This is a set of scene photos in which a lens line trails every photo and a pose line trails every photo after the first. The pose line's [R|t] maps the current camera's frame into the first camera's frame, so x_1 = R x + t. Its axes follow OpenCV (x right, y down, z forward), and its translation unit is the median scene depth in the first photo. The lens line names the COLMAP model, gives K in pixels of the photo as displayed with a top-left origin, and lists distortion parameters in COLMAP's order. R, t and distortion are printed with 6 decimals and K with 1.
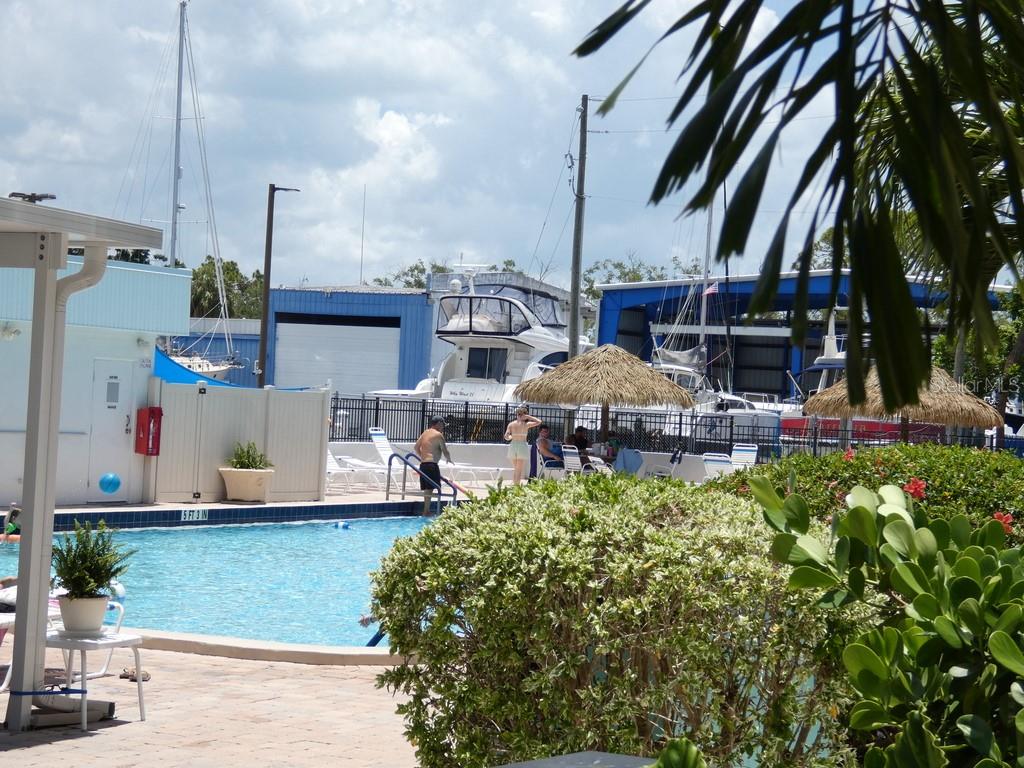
lens RADIAL K [[2432.0, 0, 512.0], [0, 2432.0, 384.0], [0, 0, 1]] dist [0.701561, -11.201100]
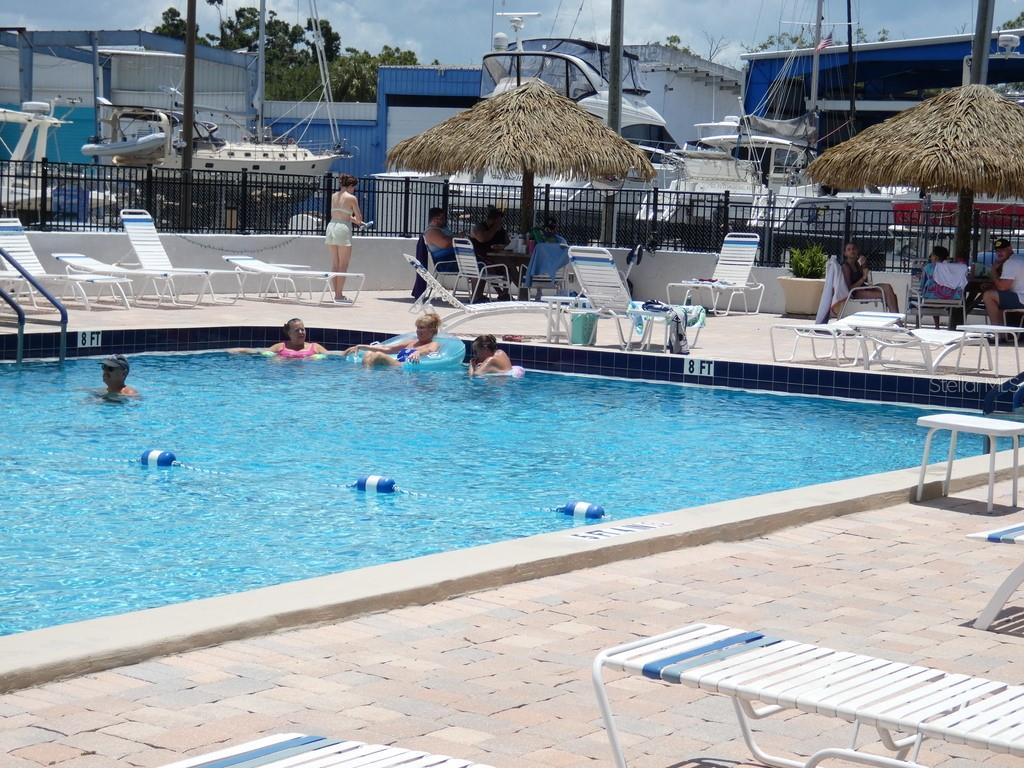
lens RADIAL K [[2241.1, 0, 512.0], [0, 2241.1, 384.0], [0, 0, 1]] dist [0.422369, -3.153284]
pose [[0.992053, 0.003221, -0.125780, 0.081419], [0.007561, 0.996340, 0.085148, 0.009466], [0.125594, -0.085423, 0.988397, 0.288692]]
